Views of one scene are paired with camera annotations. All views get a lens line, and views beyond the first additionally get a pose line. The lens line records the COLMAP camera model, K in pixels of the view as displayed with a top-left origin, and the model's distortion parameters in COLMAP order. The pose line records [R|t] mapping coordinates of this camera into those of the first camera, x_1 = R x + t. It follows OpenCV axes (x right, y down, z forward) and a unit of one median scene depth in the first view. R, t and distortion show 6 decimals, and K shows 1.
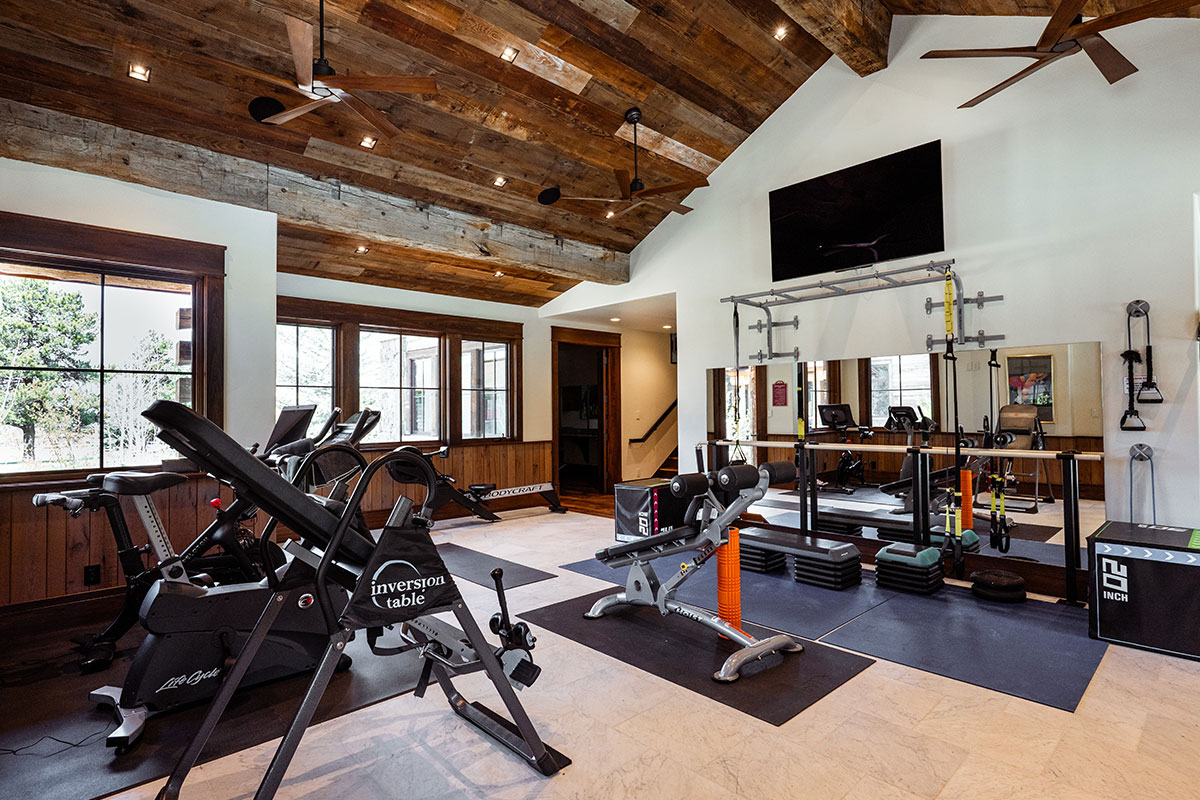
lens RADIAL K [[607.9, 0, 598.4], [0, 607.9, 398.9], [0, 0, 1]] dist [-0.002664, 0.002918]
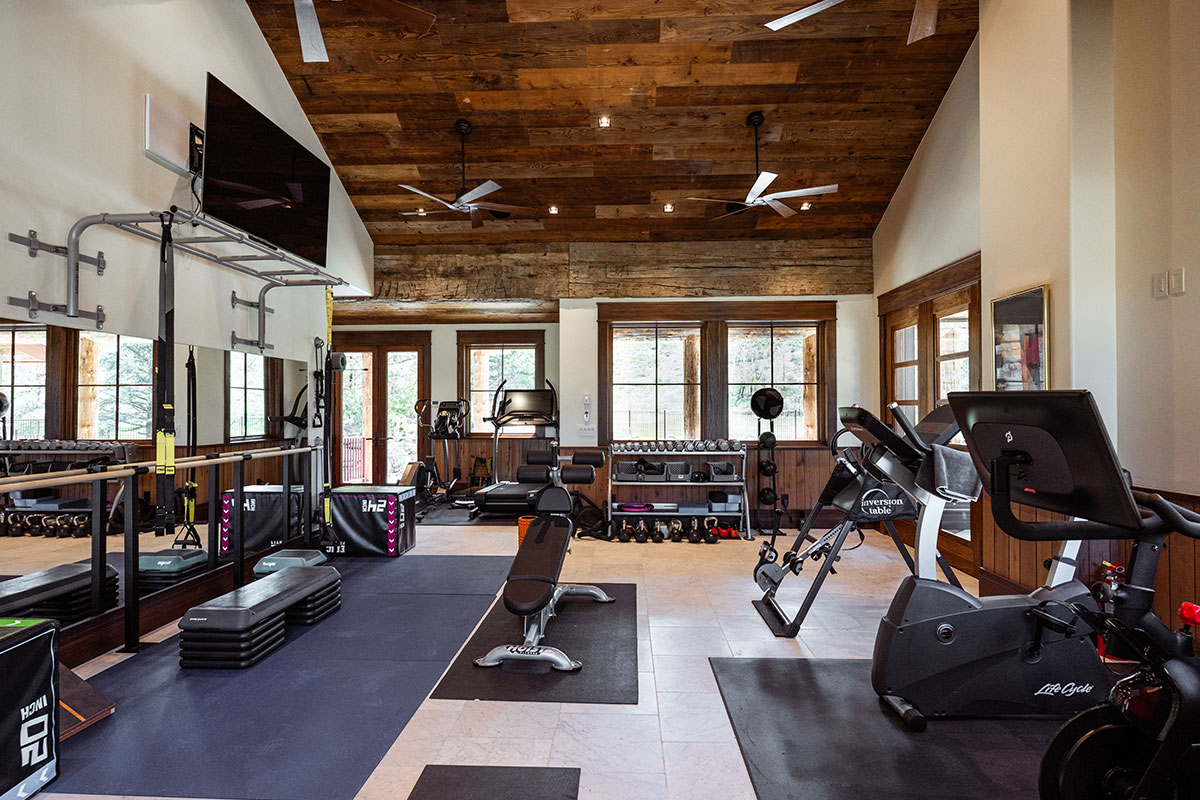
lens RADIAL K [[607.9, 0, 600.1], [0, 607.9, 404.1], [0, 0, 1]] dist [-0.002664, 0.002918]
pose [[-0.695303, 0.017109, 0.718513, -0.516672], [-0.007155, 0.999502, -0.030723, 0.029667], [-0.718681, -0.026503, -0.694835, 1.282693]]
